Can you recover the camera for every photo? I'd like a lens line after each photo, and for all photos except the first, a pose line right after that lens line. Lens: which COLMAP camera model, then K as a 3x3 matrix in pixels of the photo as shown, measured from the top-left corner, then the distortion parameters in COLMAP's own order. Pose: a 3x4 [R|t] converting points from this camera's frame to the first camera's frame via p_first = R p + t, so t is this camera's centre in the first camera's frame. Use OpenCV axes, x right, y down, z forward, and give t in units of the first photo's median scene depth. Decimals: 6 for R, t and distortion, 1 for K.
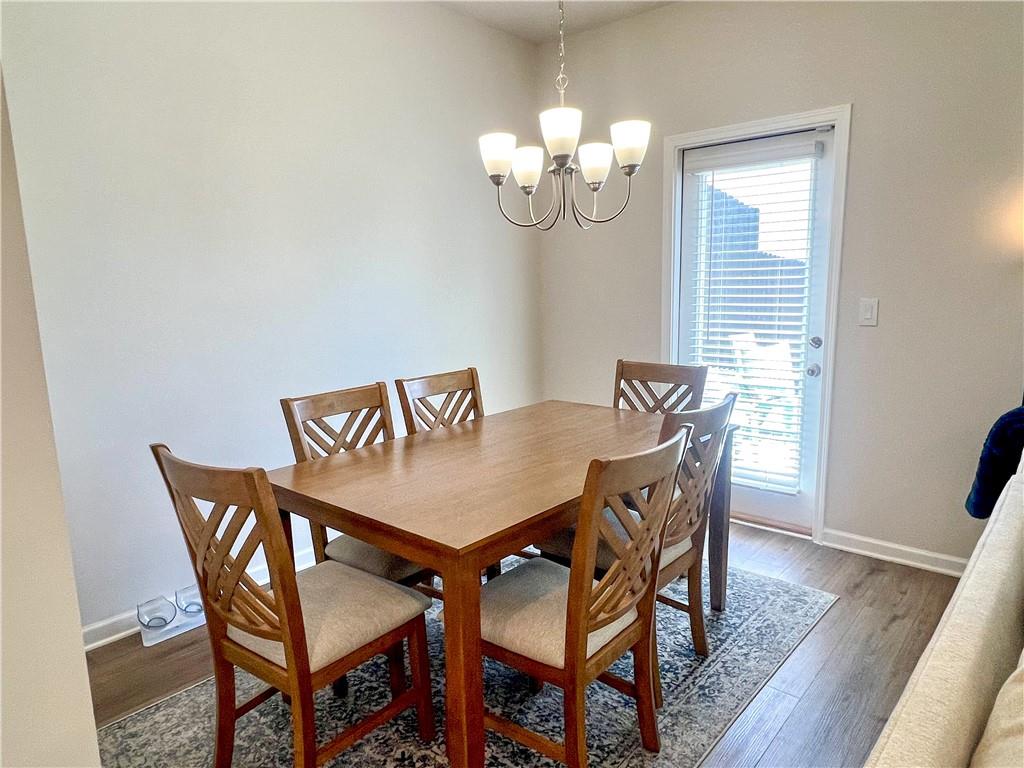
lens RADIAL K [[632.7, 0, 510.1], [0, 632.7, 387.3], [0, 0, 1]] dist [-0.005987, 0.001346]
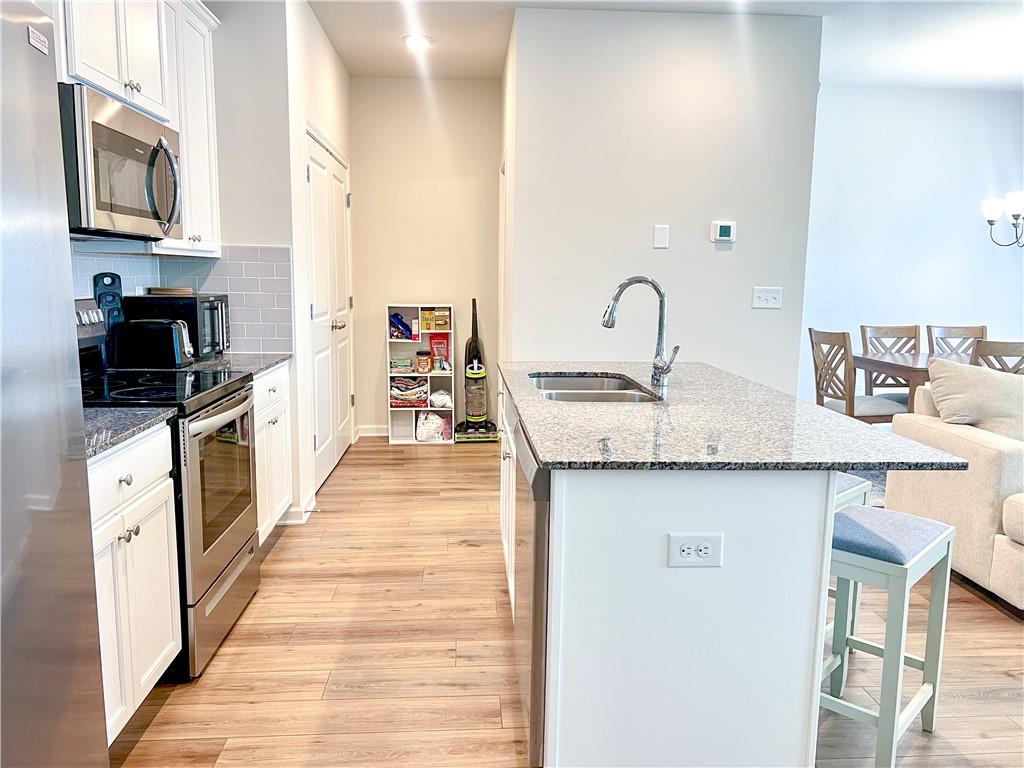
lens RADIAL K [[778.2, 0, 504.9], [0, 778.2, 386.2], [0, 0, 1]] dist [0.024523, -0.013460]
pose [[0.692976, 0.134521, -0.708299, 0.630920], [-0.146086, 0.988259, 0.044766, 0.250724], [0.706005, 0.072450, 0.704492, -1.522118]]
